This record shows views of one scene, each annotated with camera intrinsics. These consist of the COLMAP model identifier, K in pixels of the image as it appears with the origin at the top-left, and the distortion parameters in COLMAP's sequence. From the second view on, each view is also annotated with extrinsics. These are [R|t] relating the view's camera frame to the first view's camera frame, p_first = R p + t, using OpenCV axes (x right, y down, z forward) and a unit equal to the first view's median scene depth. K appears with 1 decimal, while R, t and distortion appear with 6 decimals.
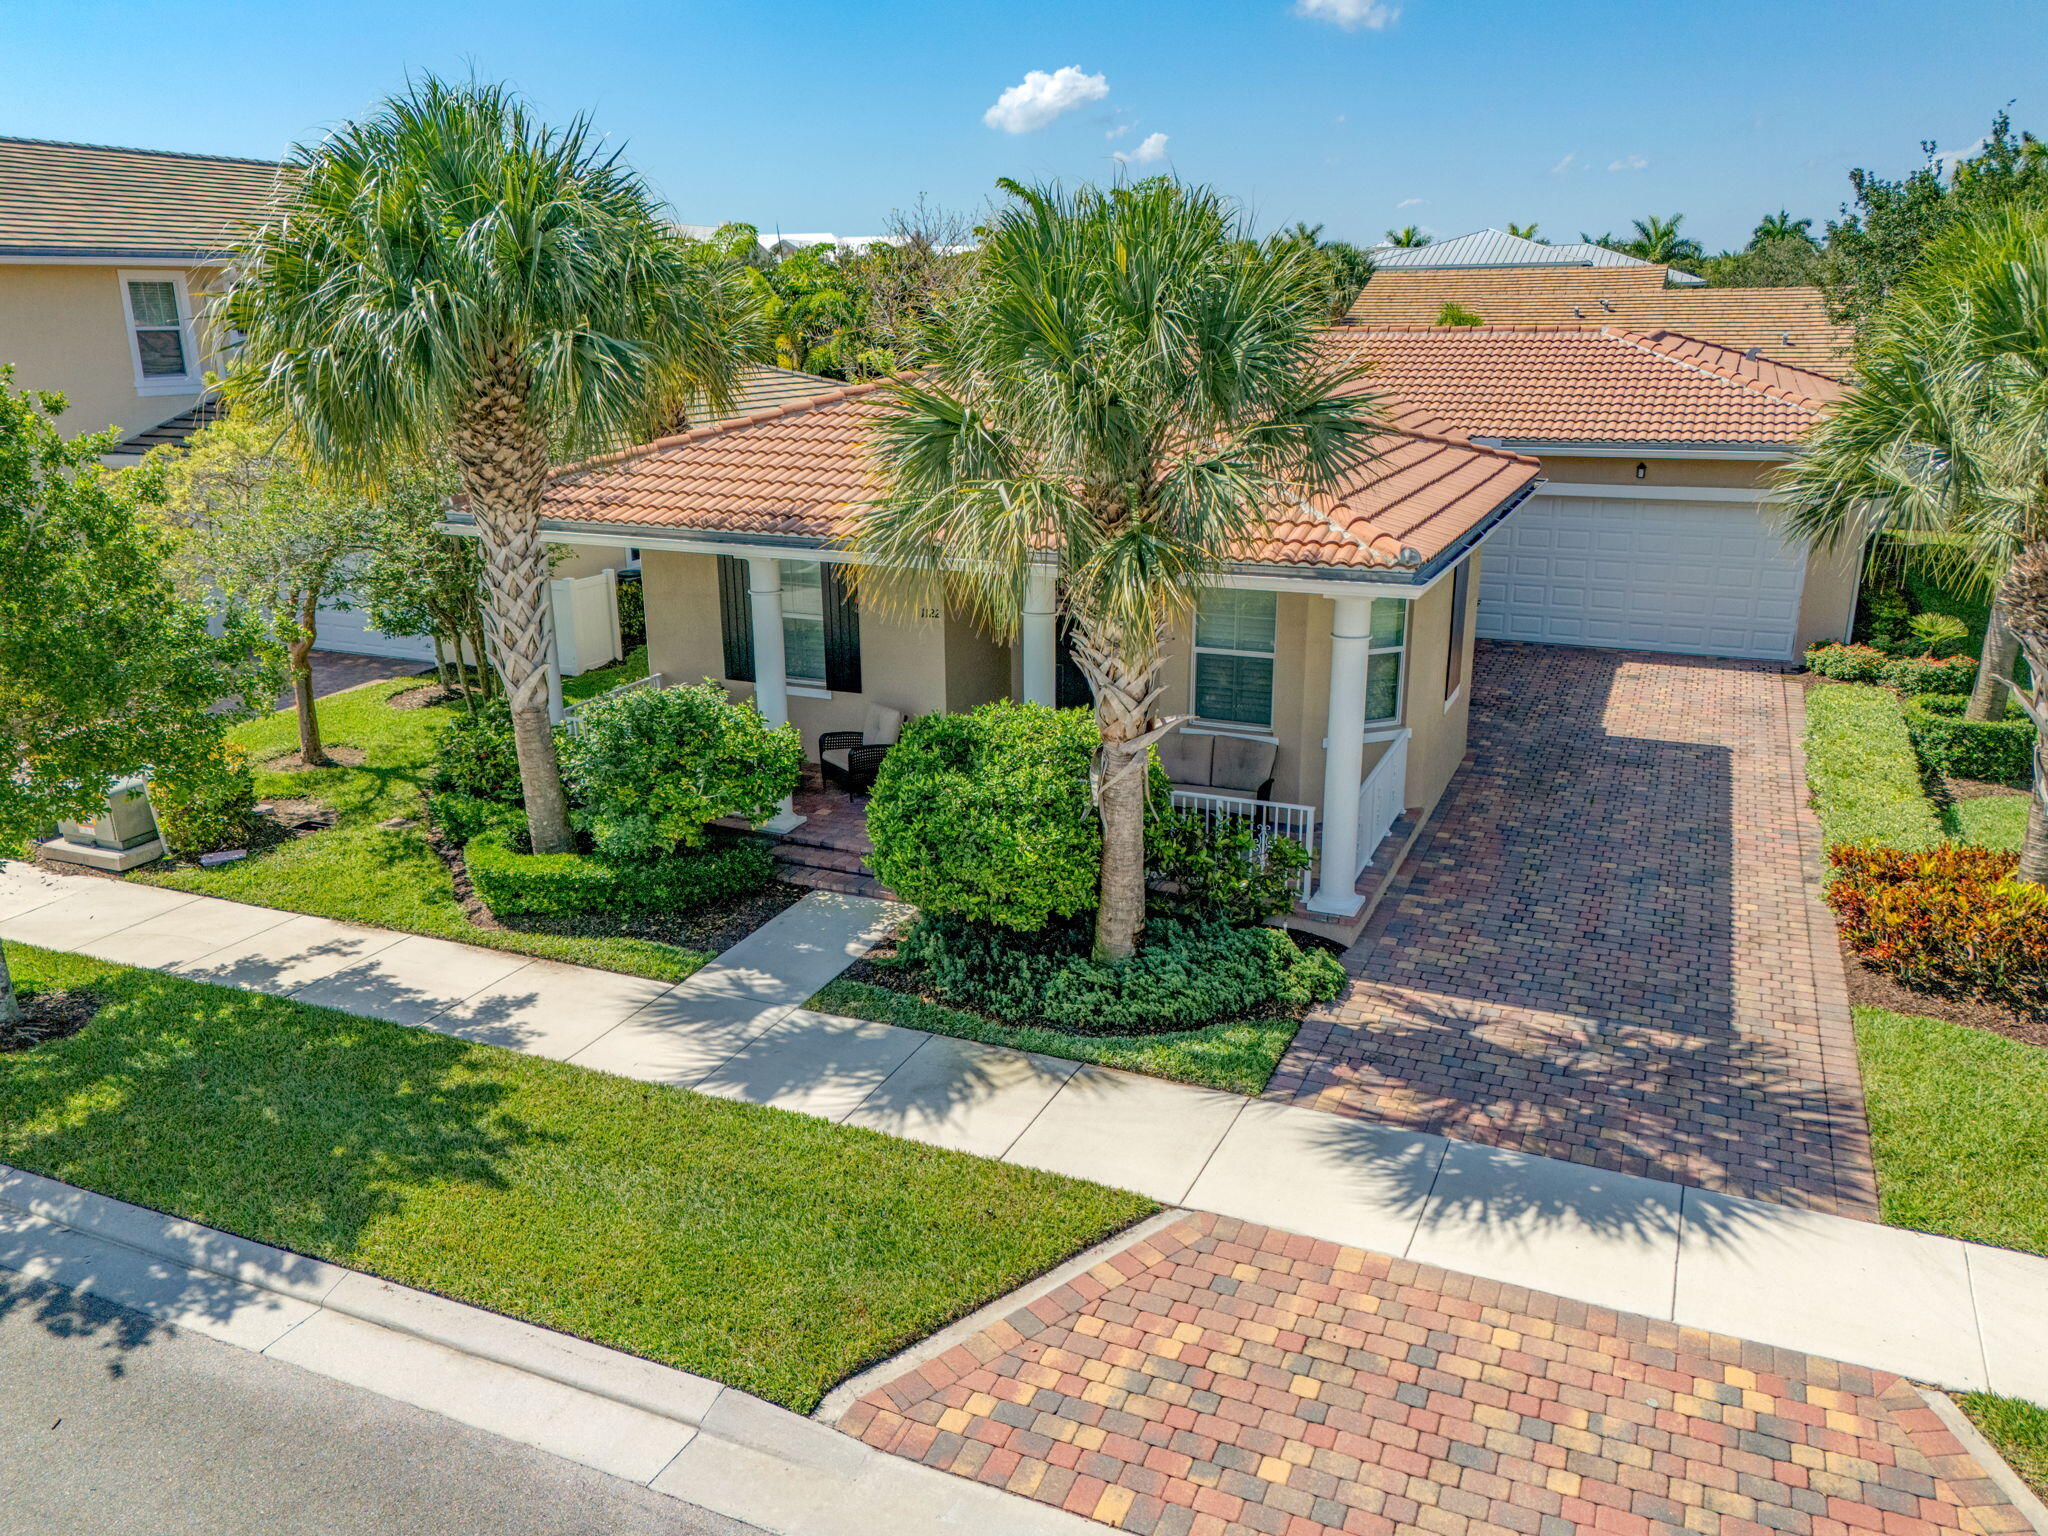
lens RADIAL K [[1535.7, 0, 1015.4], [0, 1535.7, 771.7], [0, 0, 1]] dist [0.068910, -0.053868]
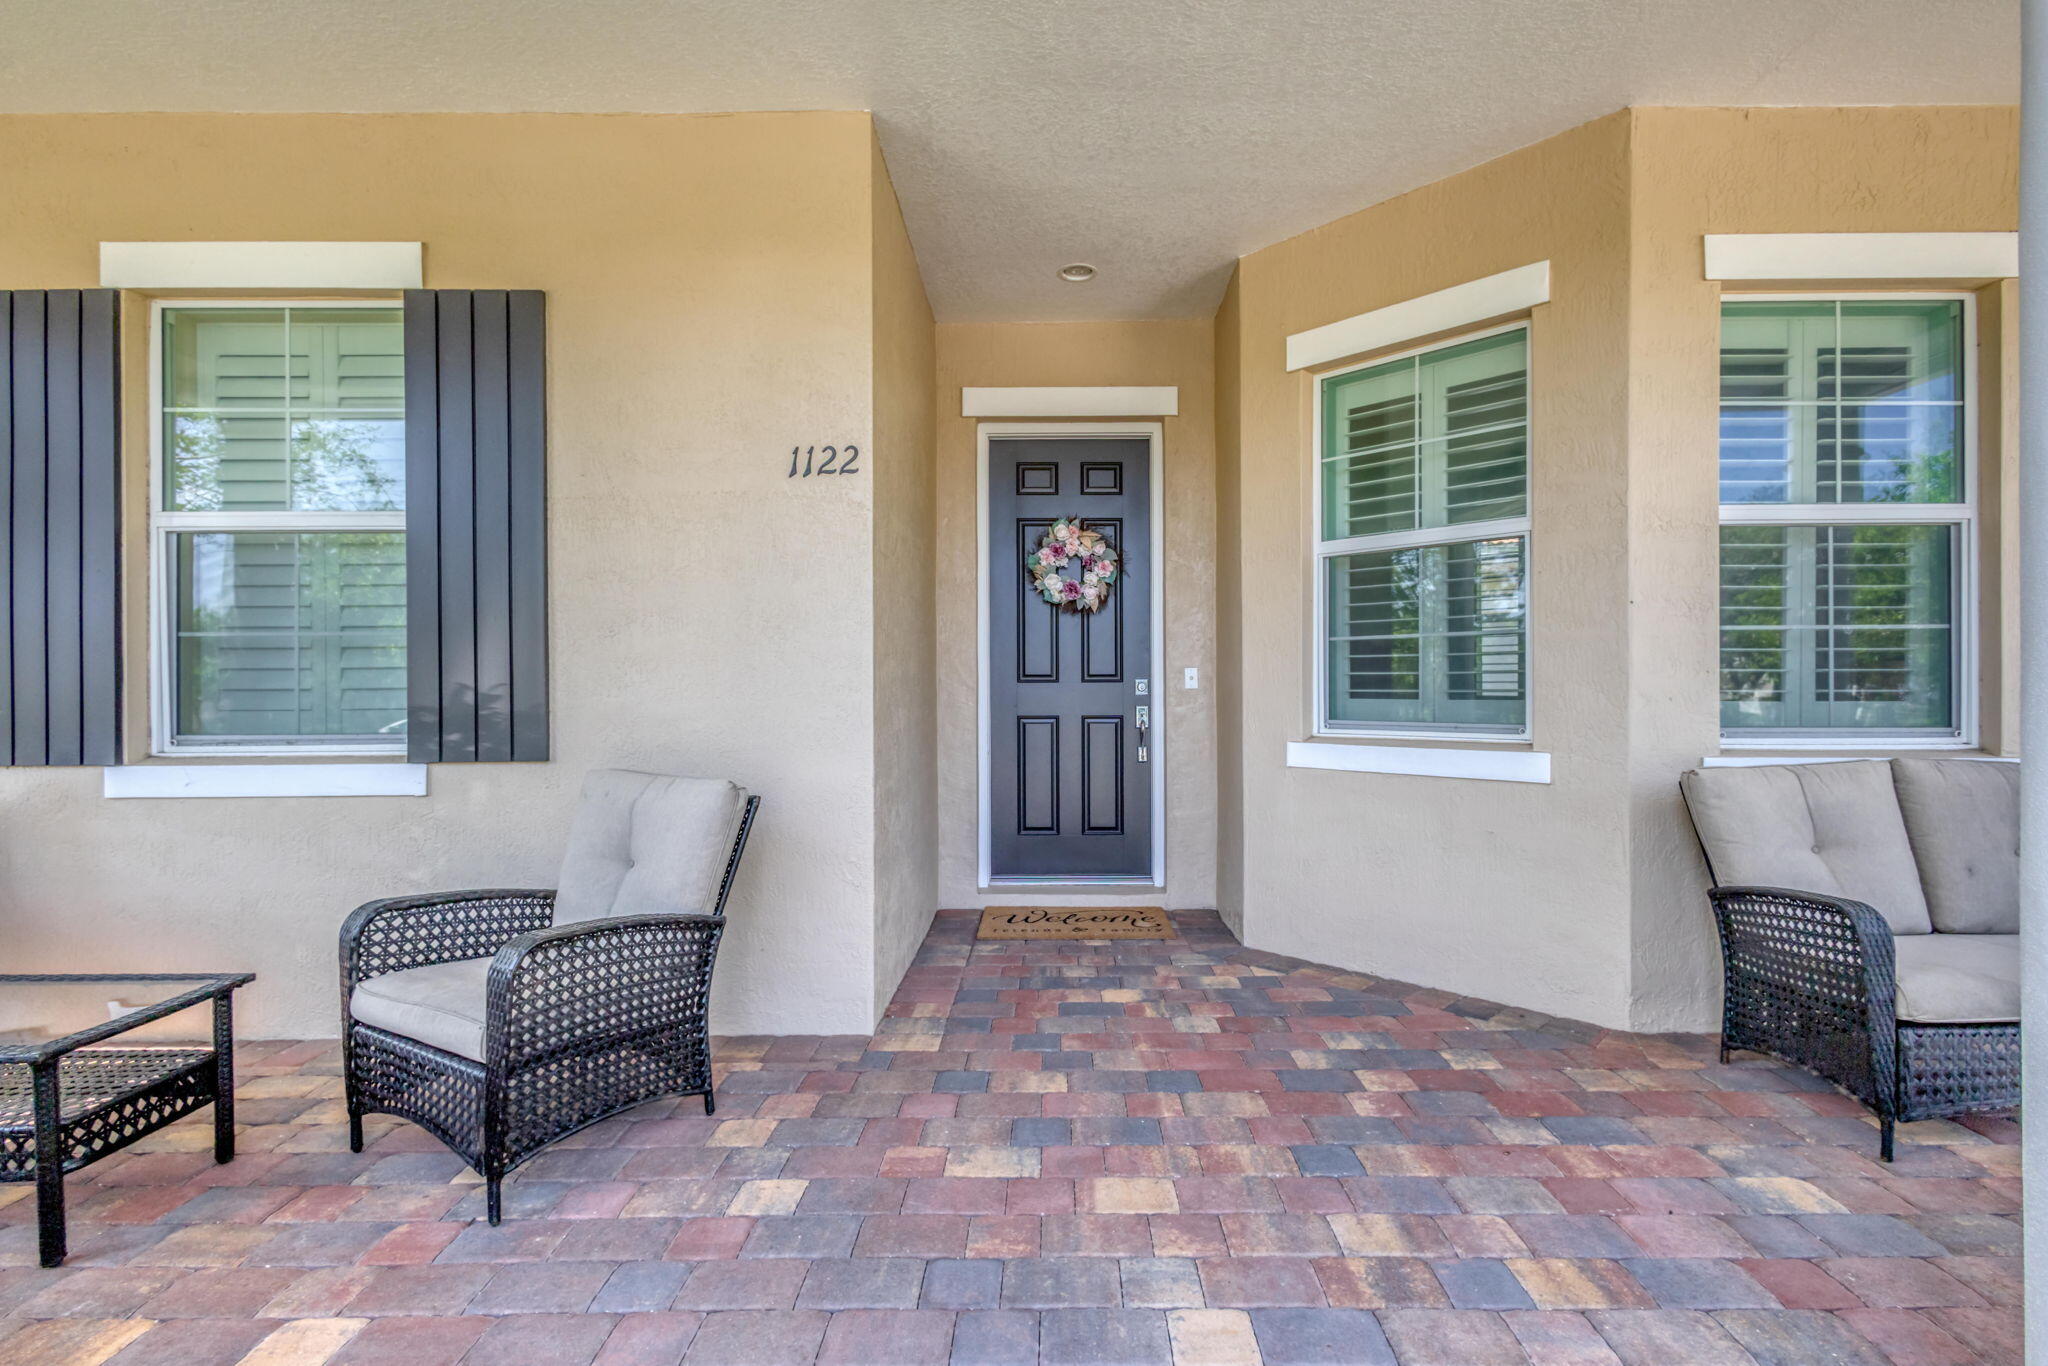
lens RADIAL K [[952.4, 0, 1055.5], [0, 952.4, 690.1], [0, 0, 1]] dist [0.005974, -0.000026]
pose [[0.911467, 0.004093, 0.411354, -0.116987], [0.115815, 0.956951, -0.266143, -0.007120], [-0.394735, 0.290221, 0.871755, 1.079446]]
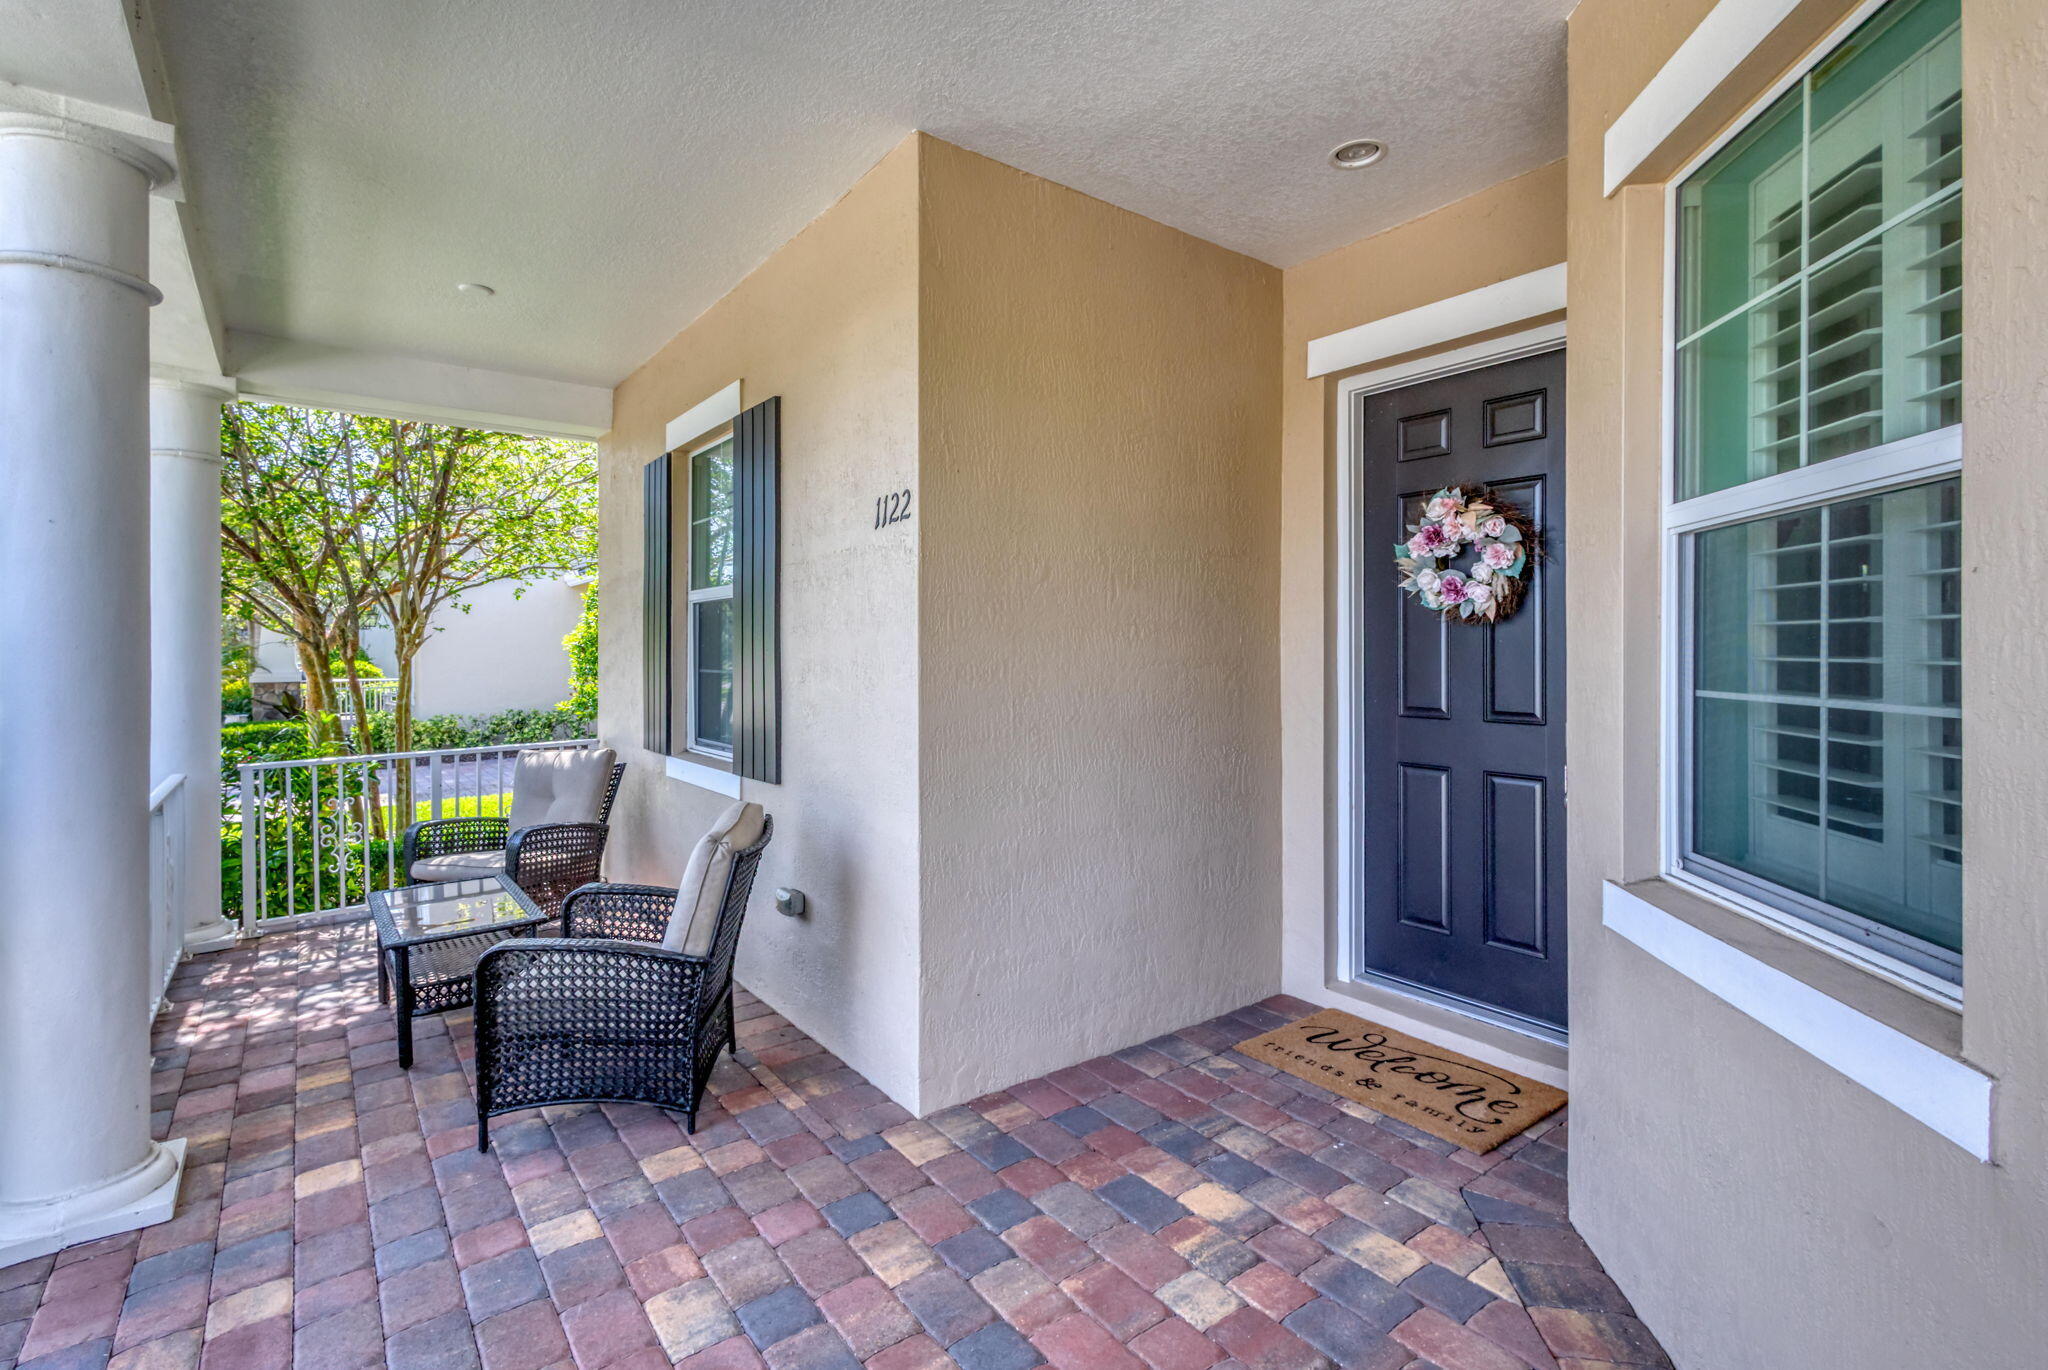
lens RADIAL K [[952.4, 0, 1012.0], [0, 952.4, 652.8], [0, 0, 1]] dist [0.005974, -0.000026]
pose [[0.874415, 0.006859, -0.485130, 0.068330], [-0.146212, 0.957142, -0.250004, -0.045341], [0.462624, 0.289539, 0.837942, 1.123309]]
